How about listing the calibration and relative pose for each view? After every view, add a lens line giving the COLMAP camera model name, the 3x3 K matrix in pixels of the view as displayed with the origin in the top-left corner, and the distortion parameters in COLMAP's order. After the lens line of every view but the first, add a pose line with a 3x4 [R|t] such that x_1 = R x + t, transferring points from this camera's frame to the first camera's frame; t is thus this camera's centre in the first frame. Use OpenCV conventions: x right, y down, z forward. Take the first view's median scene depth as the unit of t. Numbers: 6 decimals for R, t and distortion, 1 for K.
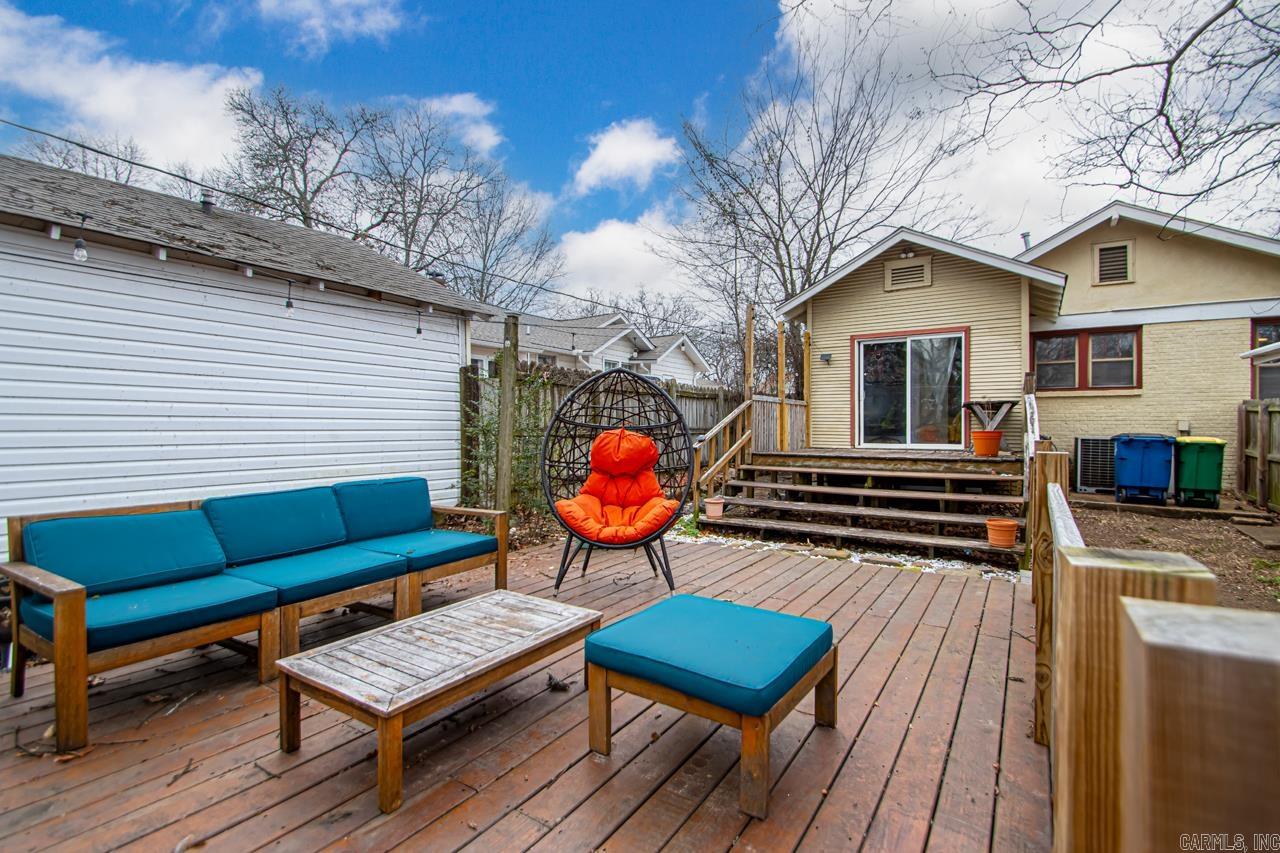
lens RADIAL K [[590.1, 0, 654.2], [0, 590.1, 426.9], [0, 0, 1]] dist [0.019788, -0.018877]
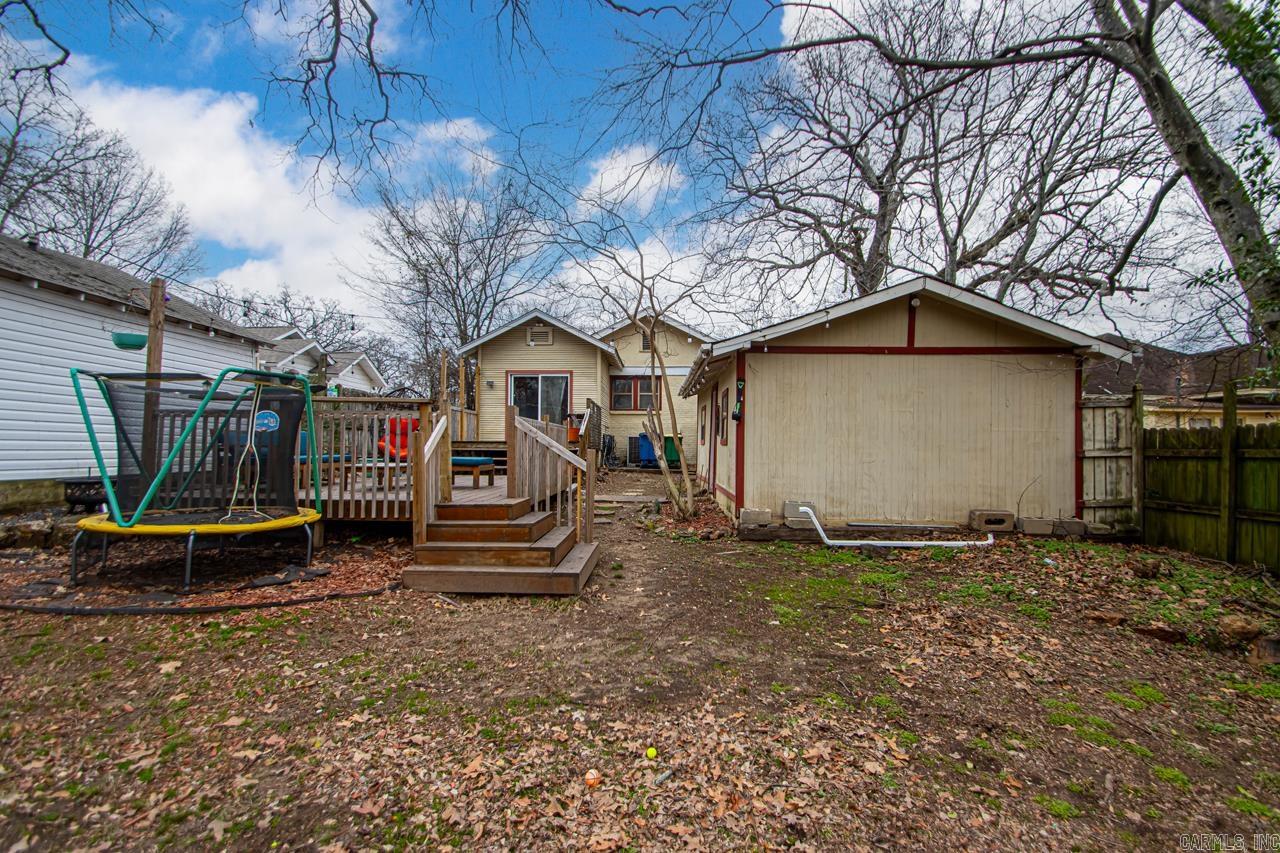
lens RADIAL K [[592.0, 0, 645.9], [0, 592.0, 435.5], [0, 0, 1]] dist [0.030068, -0.019158]
pose [[0.857950, 0.012341, 0.513585, -0.167177], [-0.001682, 0.999774, -0.021214, 0.054702], [-0.513731, 0.017337, 0.857776, -0.579396]]
